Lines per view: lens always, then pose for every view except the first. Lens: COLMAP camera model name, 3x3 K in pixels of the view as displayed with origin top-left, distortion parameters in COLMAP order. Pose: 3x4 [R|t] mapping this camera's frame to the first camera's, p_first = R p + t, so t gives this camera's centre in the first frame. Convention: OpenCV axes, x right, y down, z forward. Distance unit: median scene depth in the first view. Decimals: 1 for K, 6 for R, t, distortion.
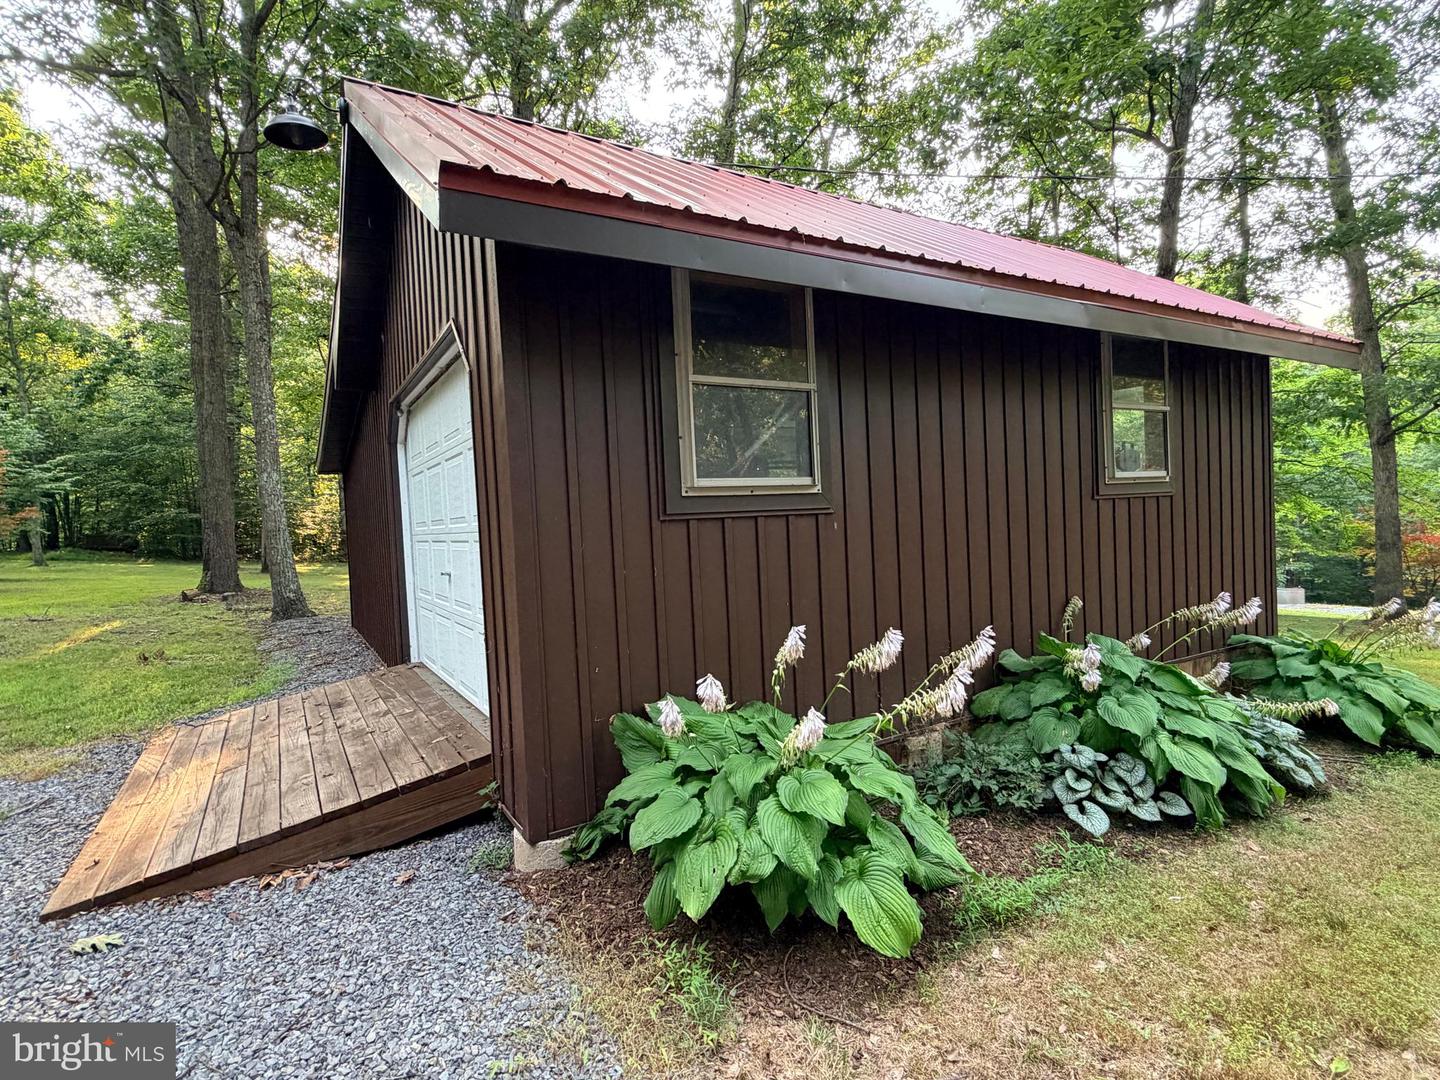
lens RADIAL K [[720.8, 0, 719.2], [0, 720.8, 543.3], [0, 0, 1]] dist [0.001028, -0.000188]
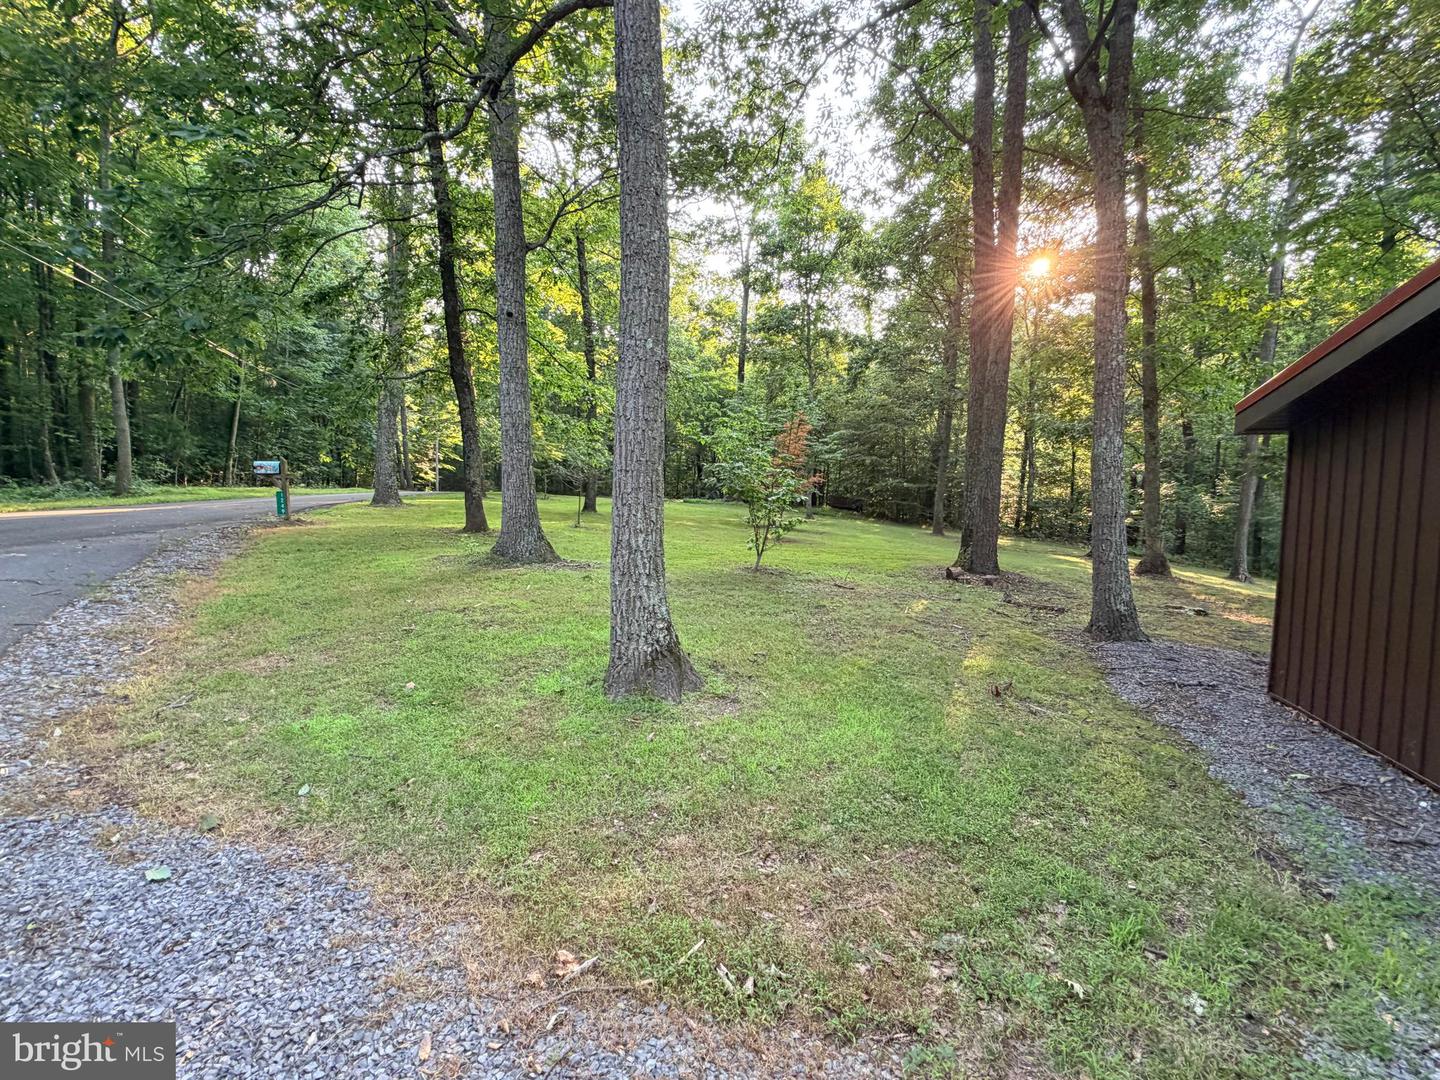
lens RADIAL K [[630.0, 0, 719.7], [0, 630.0, 538.4], [0, 0, 1]] dist [-0.000341, -0.000015]
pose [[0.646566, 0.108709, -0.755073, -0.295077], [-0.079163, 0.994012, 0.075322, -0.009230], [0.758740, 0.011073, 0.651300, 0.219042]]
